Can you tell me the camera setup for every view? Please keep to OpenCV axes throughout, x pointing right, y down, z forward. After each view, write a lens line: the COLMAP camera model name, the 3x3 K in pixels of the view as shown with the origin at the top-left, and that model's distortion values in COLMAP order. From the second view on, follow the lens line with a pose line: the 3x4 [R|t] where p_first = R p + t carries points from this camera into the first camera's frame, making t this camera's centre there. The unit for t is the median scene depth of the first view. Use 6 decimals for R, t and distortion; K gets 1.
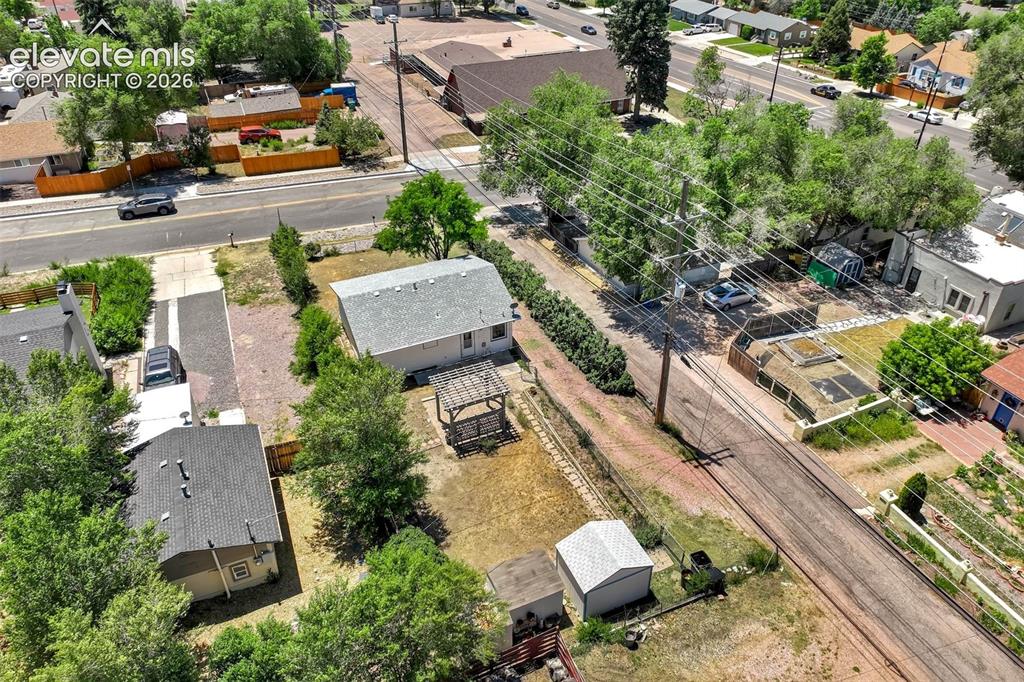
lens RADIAL K [[713.4, 0, 520.5], [0, 713.4, 296.6], [0, 0, 1]] dist [0.010485, 0.000803]
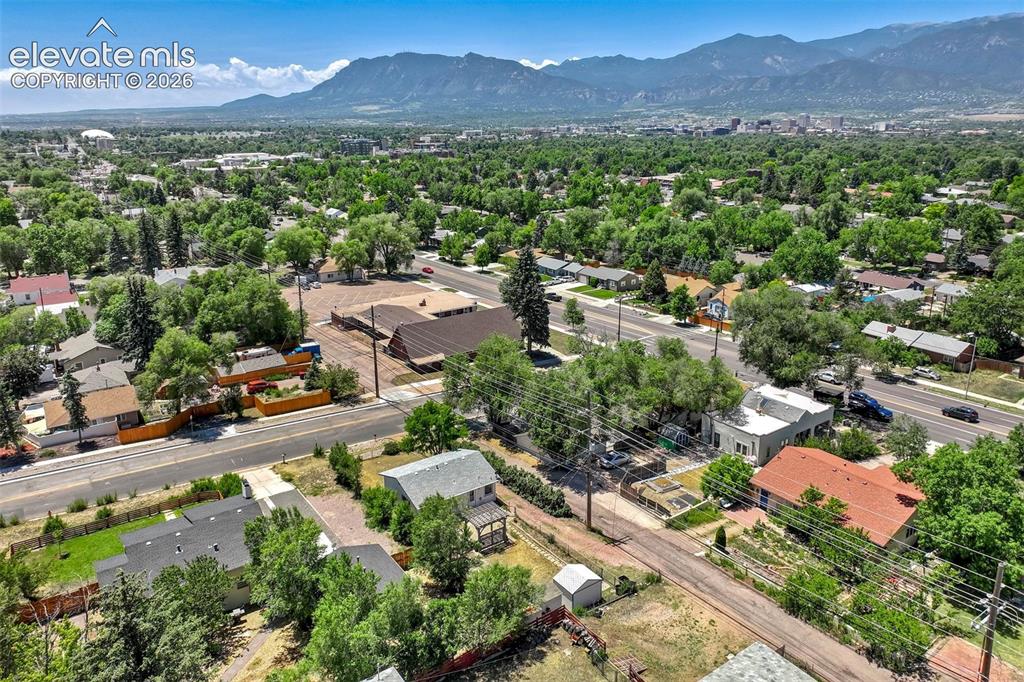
lens RADIAL K [[713.4, 0, 519.7], [0, 713.4, 298.5], [0, 0, 1]] dist [0.010485, 0.000803]
pose [[0.979963, -0.056339, 0.191043, -0.209132], [0.111842, 0.949318, -0.293745, 0.101502], [-0.164812, 0.309226, 0.936598, -0.601944]]
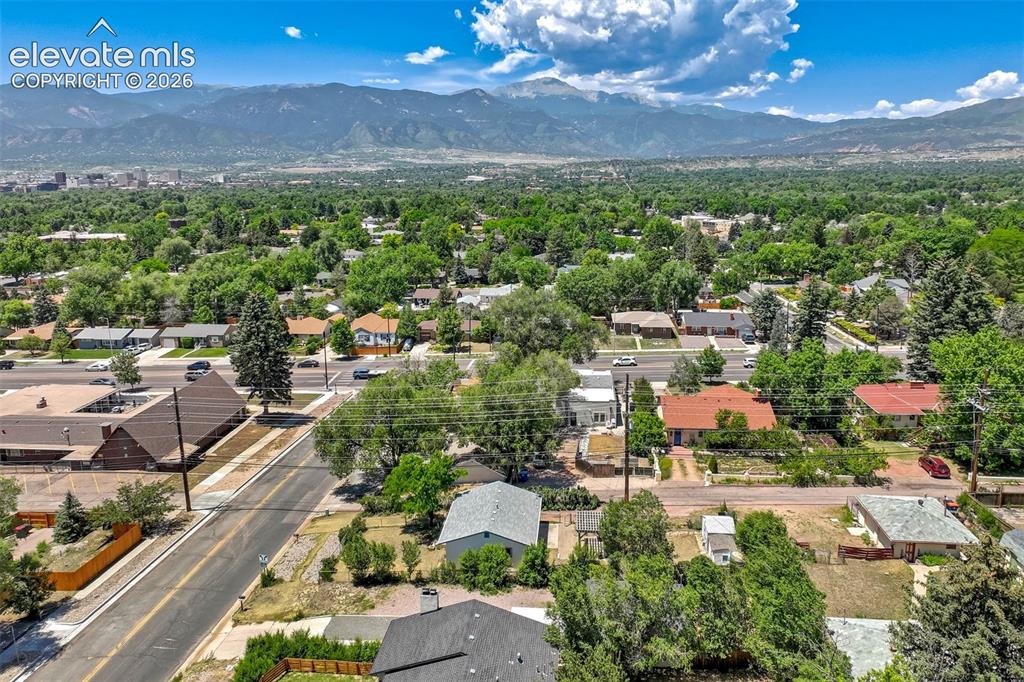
lens RADIAL K [[713.4, 0, 517.2], [0, 713.4, 300.2], [0, 0, 1]] dist [0.010485, 0.000803]
pose [[0.486336, -0.171428, 0.856790, -1.104550], [0.474606, 0.875132, -0.094300, -0.192706], [-0.733639, 0.452499, 0.506969, -0.003500]]
